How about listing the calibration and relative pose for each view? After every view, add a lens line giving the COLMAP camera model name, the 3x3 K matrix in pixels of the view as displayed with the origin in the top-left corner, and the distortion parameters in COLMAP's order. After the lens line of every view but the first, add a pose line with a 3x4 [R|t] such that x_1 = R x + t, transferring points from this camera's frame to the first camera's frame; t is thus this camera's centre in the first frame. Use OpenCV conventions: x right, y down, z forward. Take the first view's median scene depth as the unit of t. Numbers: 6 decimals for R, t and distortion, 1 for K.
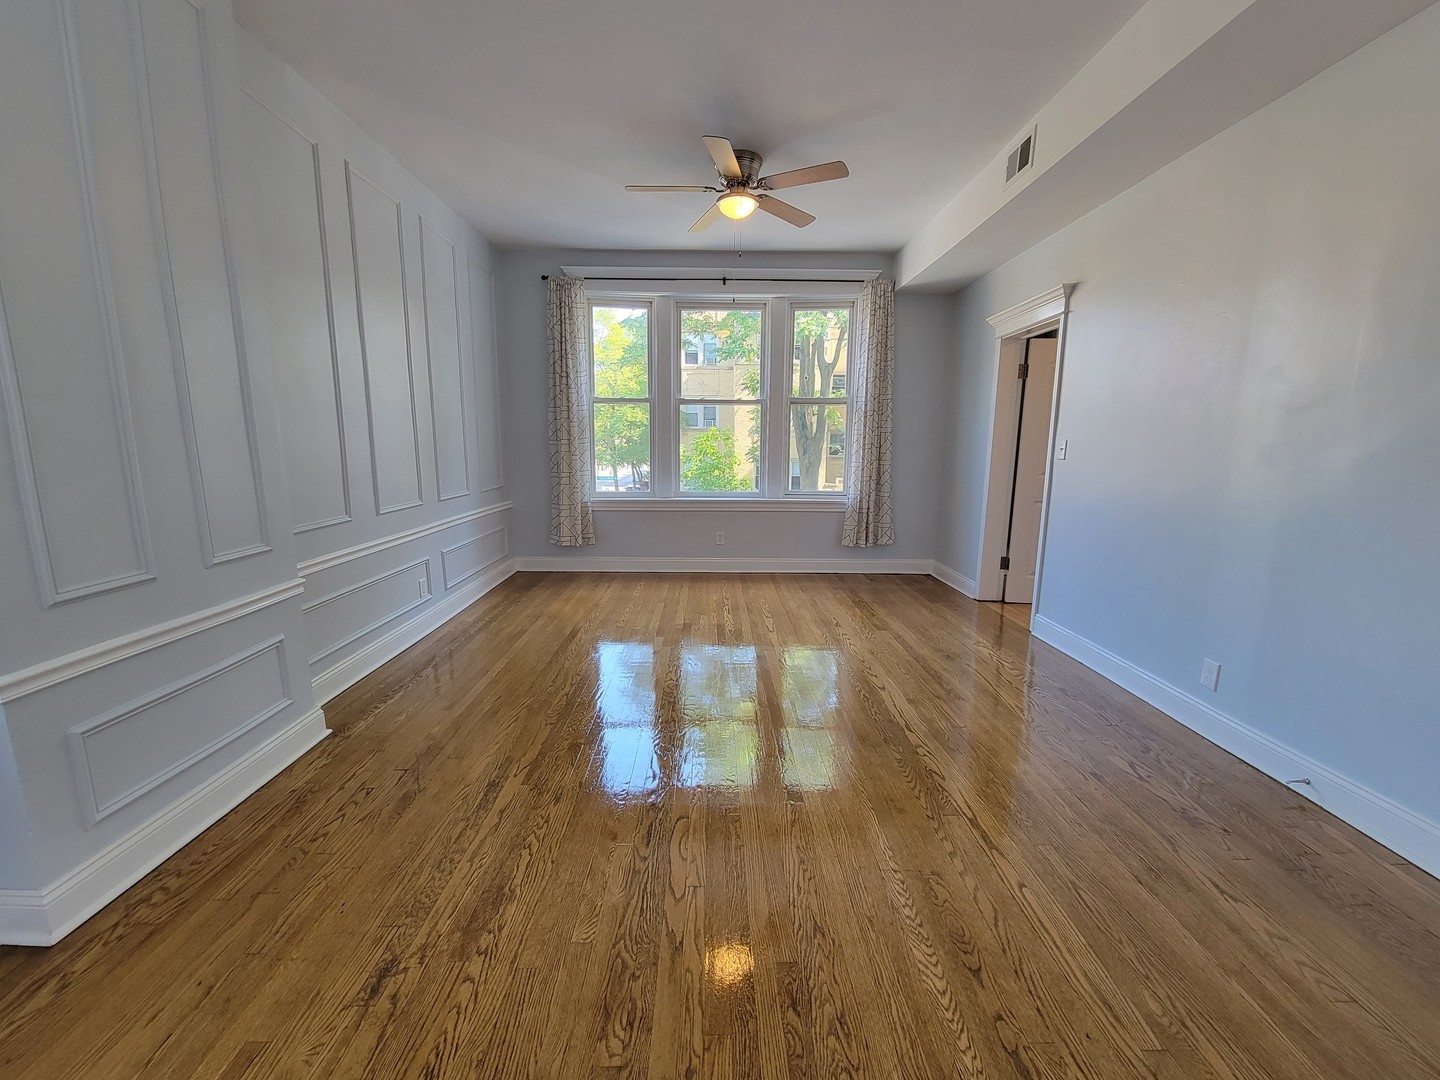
lens RADIAL K [[592.9, 0, 720.0], [0, 592.9, 540.0], [0, 0, 1]] dist [-0.000246, 0.000115]
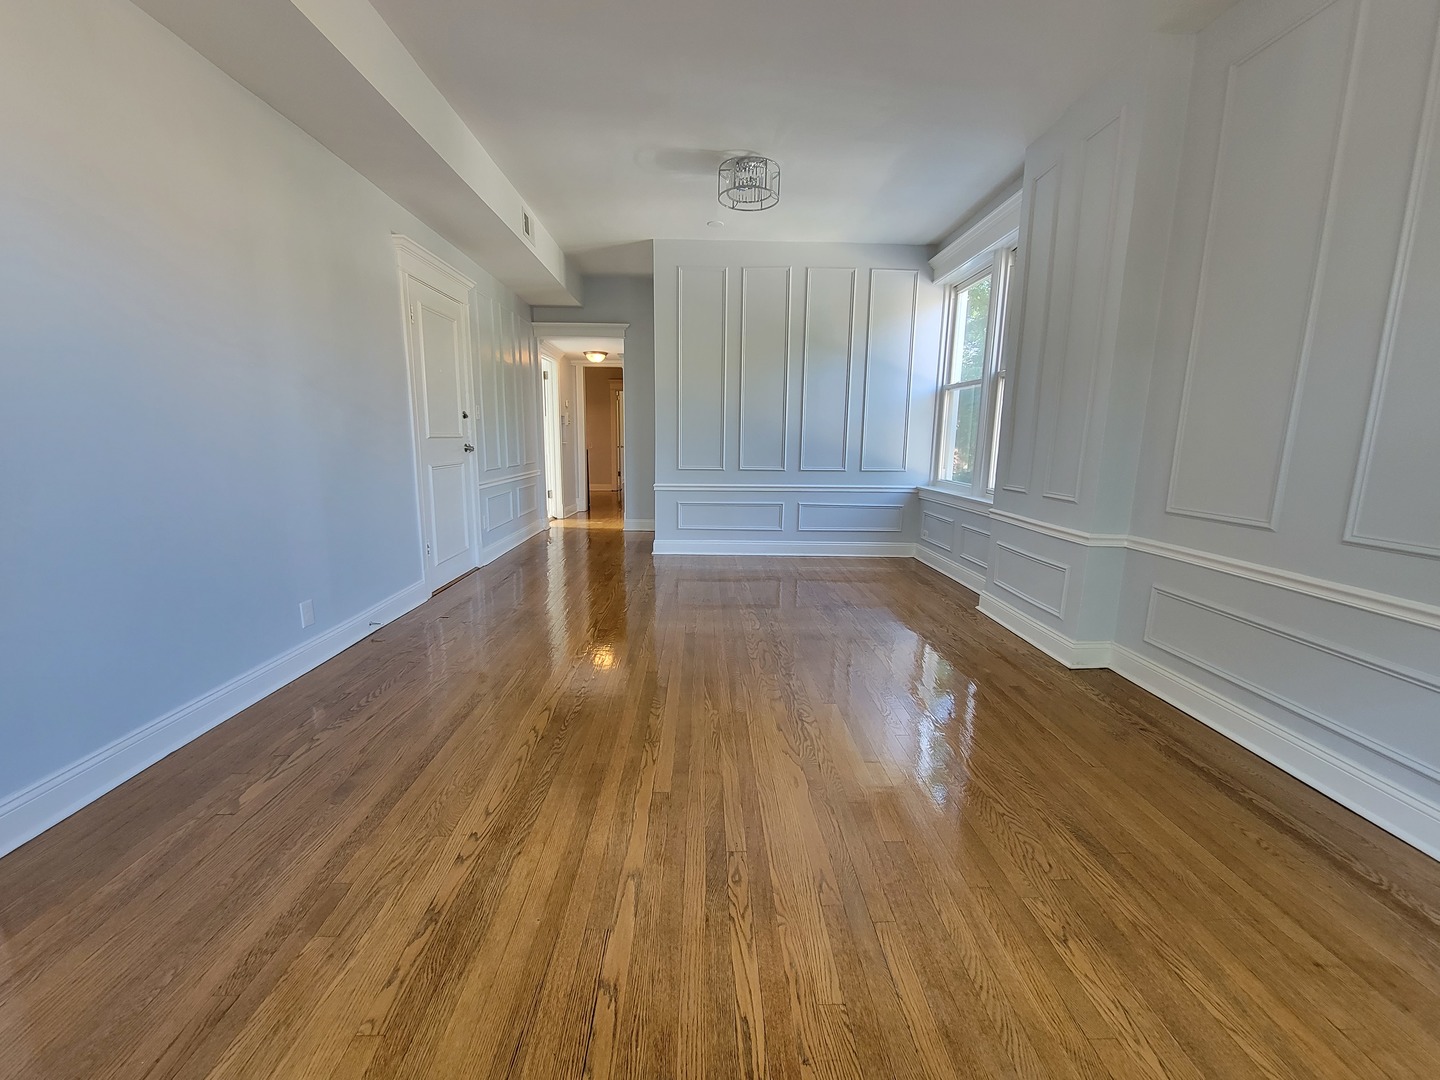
lens RADIAL K [[592.7, 0, 718.2], [0, 592.7, 539.5], [0, 0, 1]] dist [-0.000700, 0.000110]
pose [[-0.999820, -0.015587, -0.010857, 0.034927], [-0.018326, 0.941863, 0.335498, -0.175818], [0.004996, 0.335636, -0.941978, 1.189535]]
